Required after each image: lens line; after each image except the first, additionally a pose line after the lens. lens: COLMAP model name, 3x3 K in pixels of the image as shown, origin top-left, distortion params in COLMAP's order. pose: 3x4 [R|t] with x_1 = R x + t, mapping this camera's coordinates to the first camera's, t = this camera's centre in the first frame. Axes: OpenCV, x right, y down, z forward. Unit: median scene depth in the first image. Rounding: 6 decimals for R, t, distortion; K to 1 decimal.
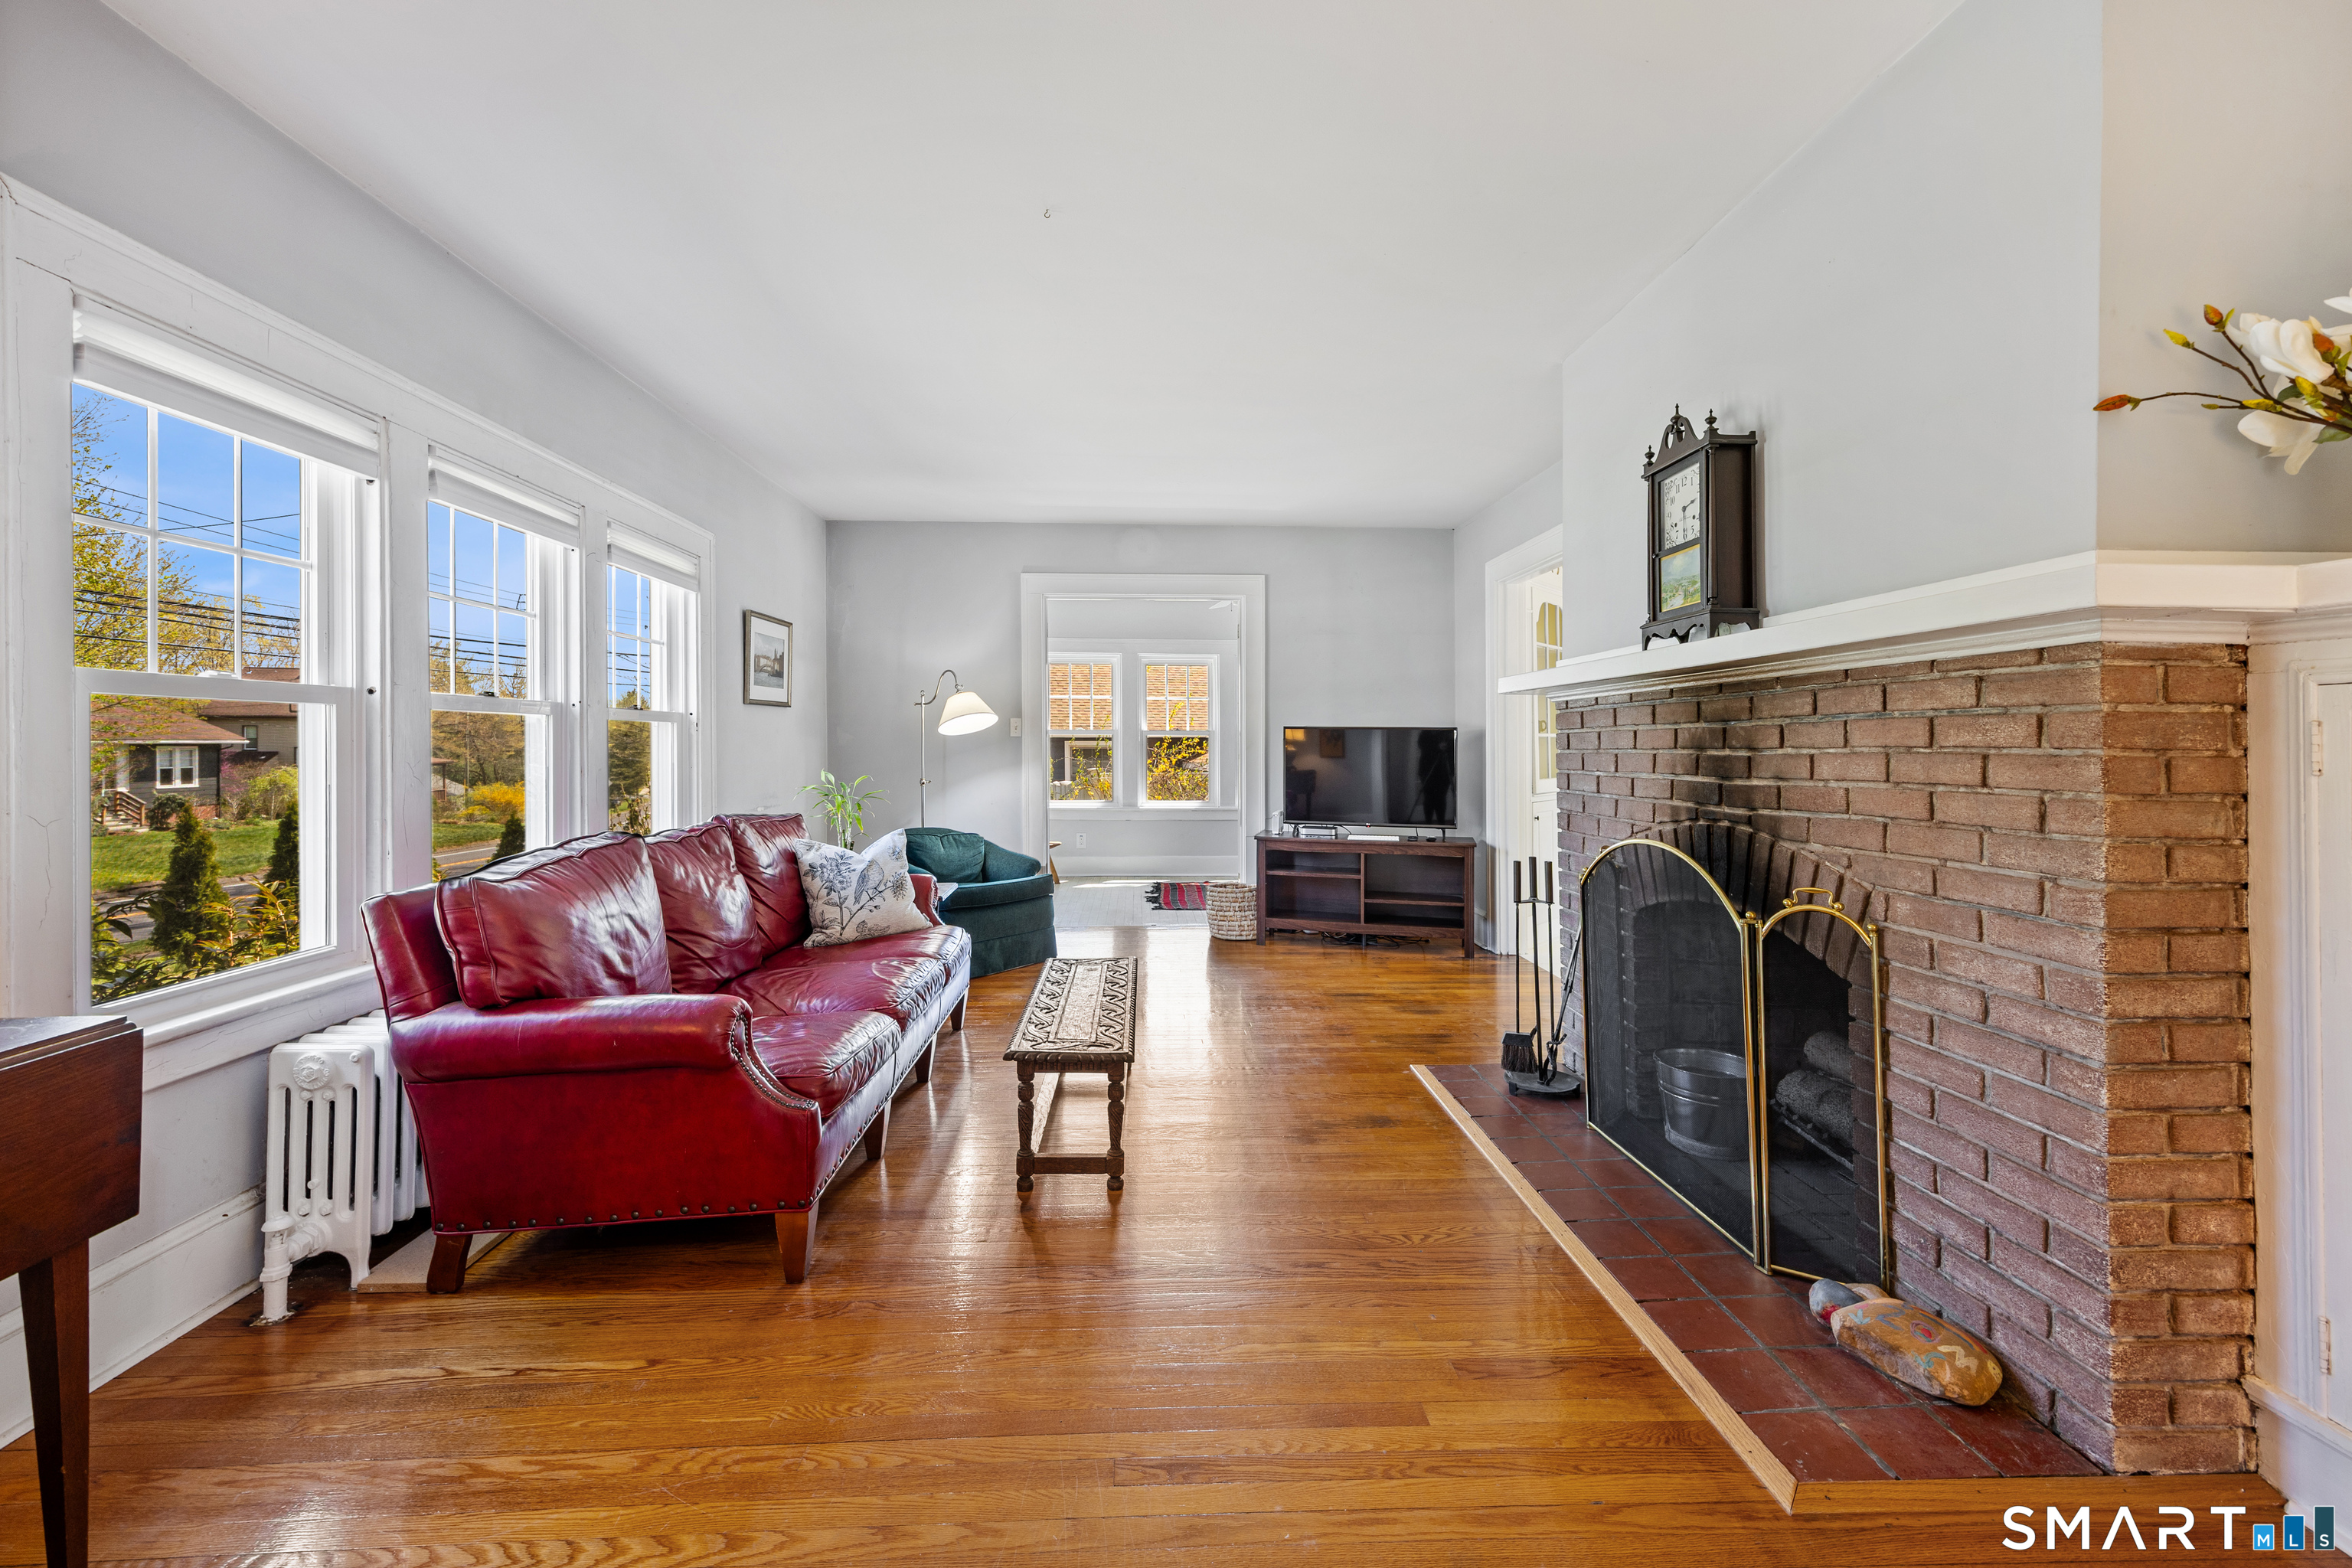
lens RADIAL K [[956.8, 0, 1162.8], [0, 956.8, 735.9], [0, 0, 1]] dist [0.010029, -0.000001]
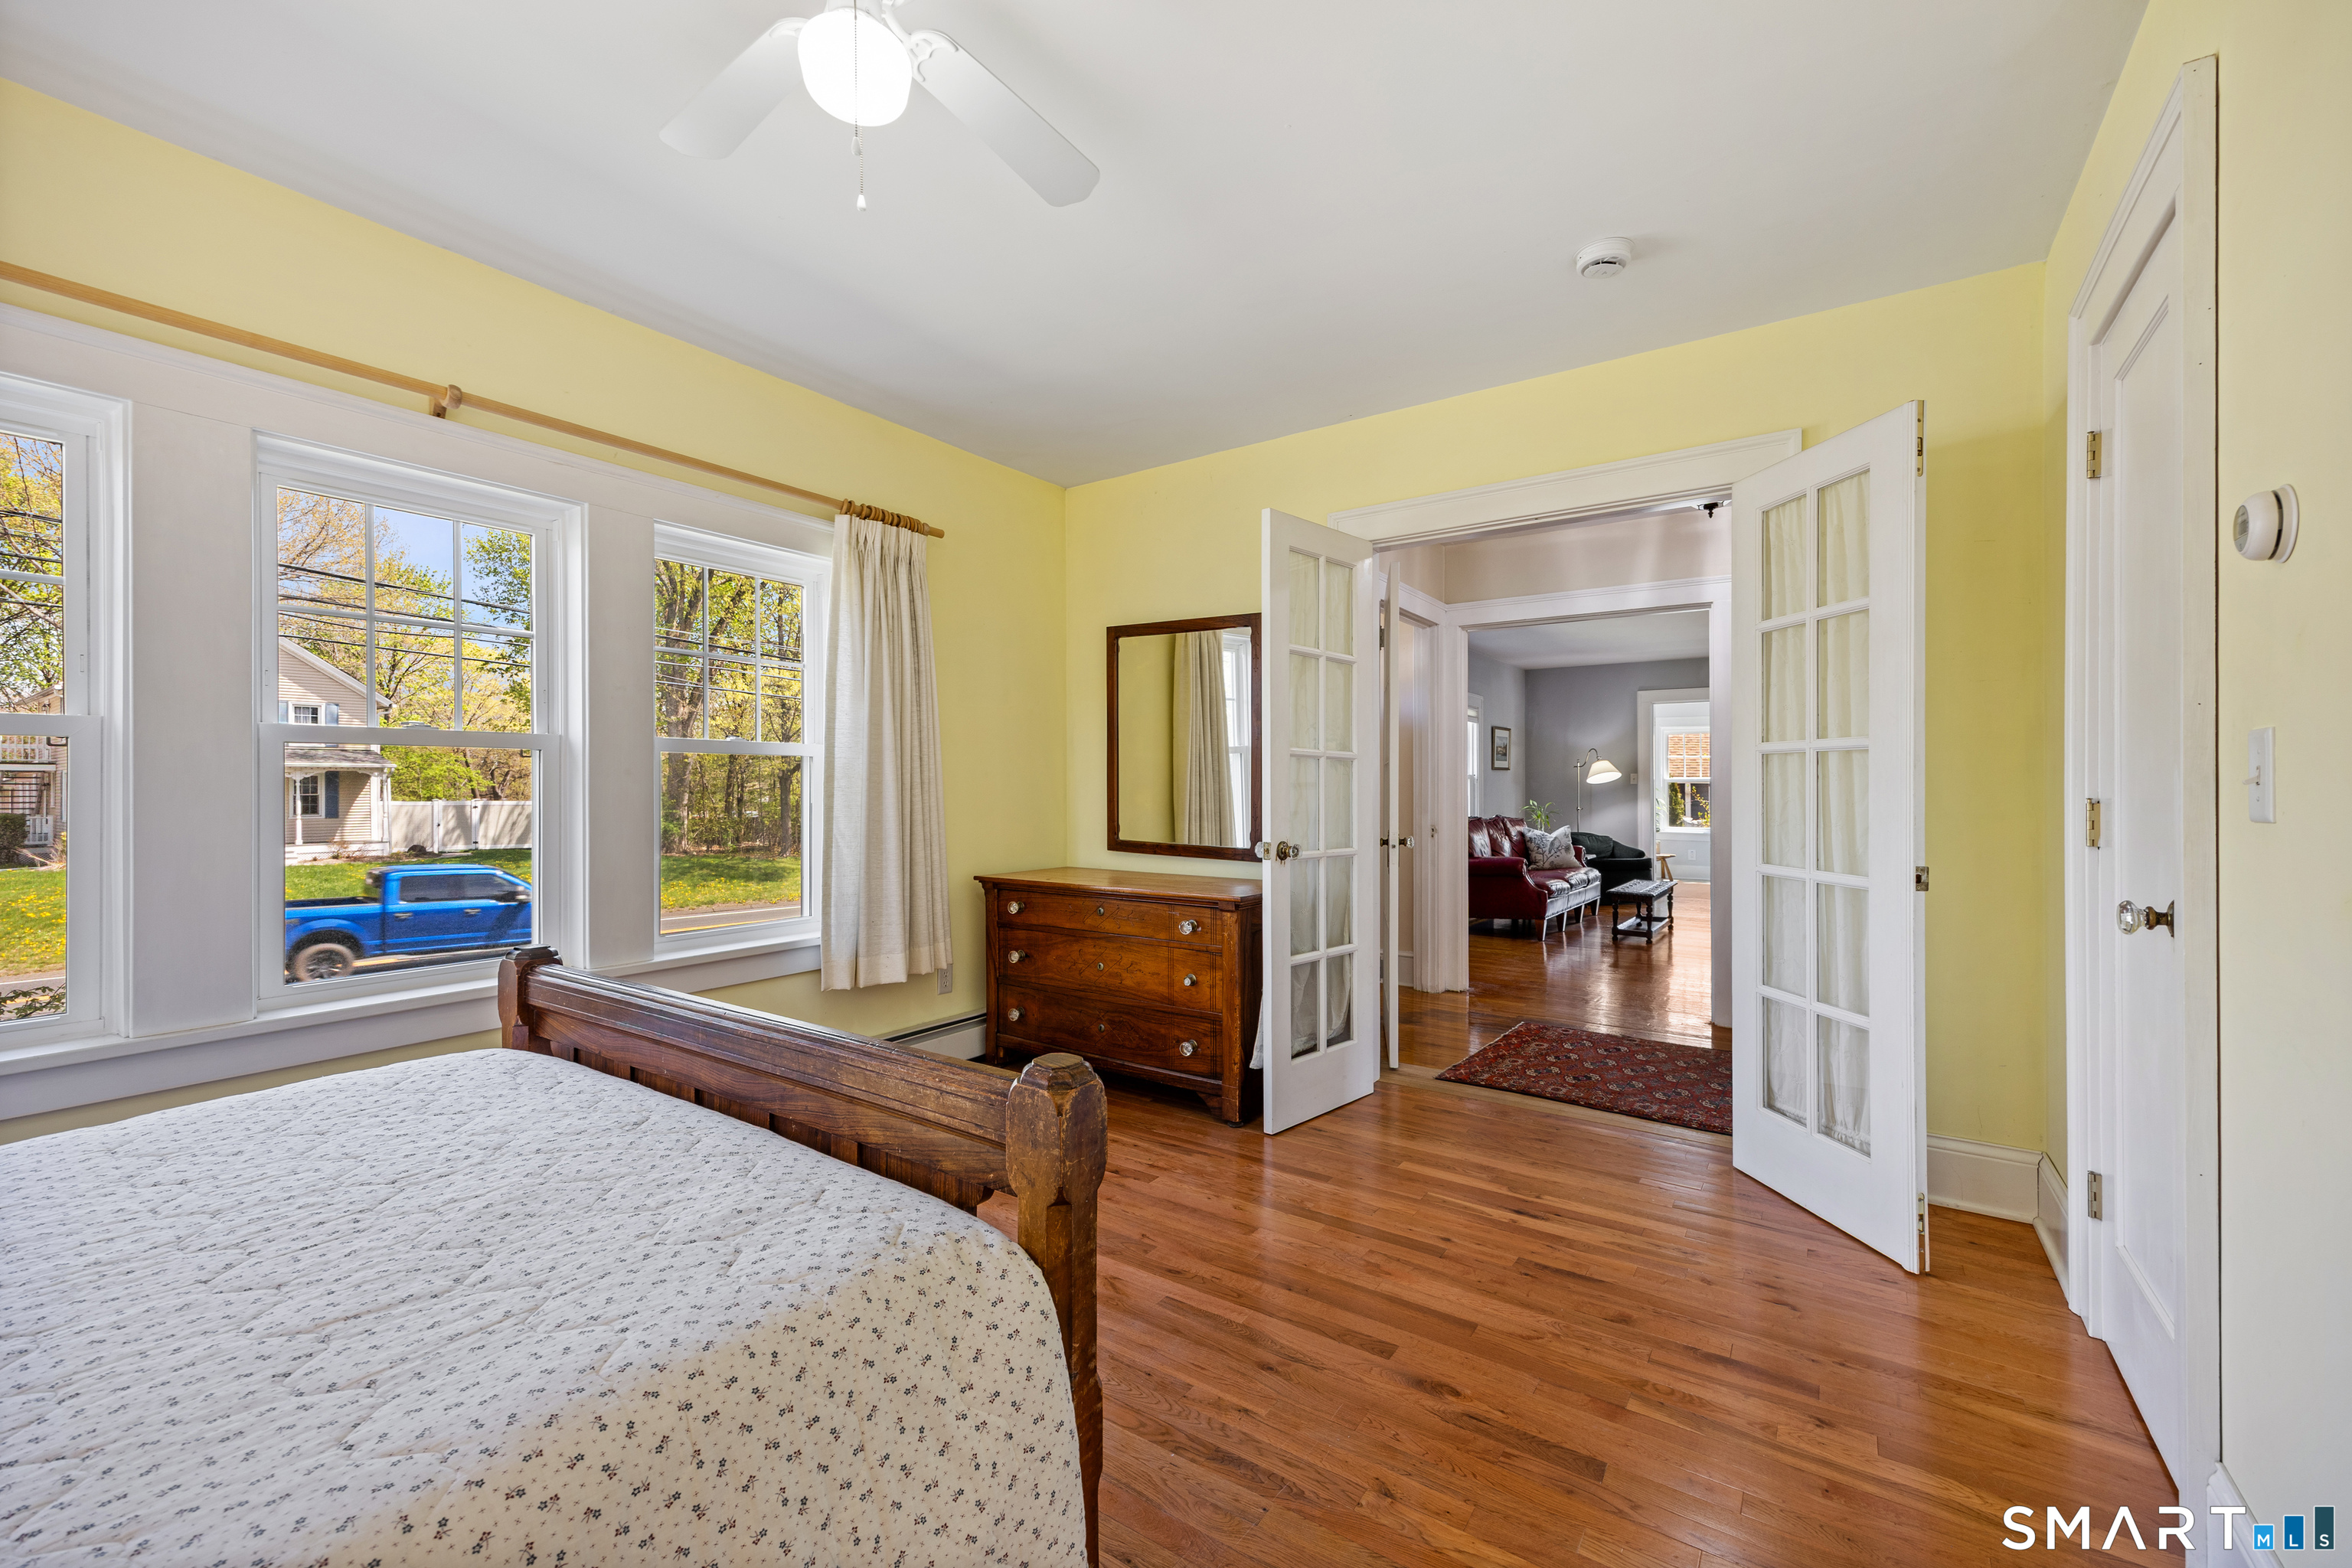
lens RADIAL K [[956.8, 0, 1181.7], [0, 956.8, 789.6], [0, 0, 1]] dist [0.010029, -0.000001]
pose [[0.805025, 0.005509, -0.593216, 0.284525], [0.000618, 0.999949, 0.010123, -0.010172], [0.593241, -0.008516, 0.804980, -1.162425]]
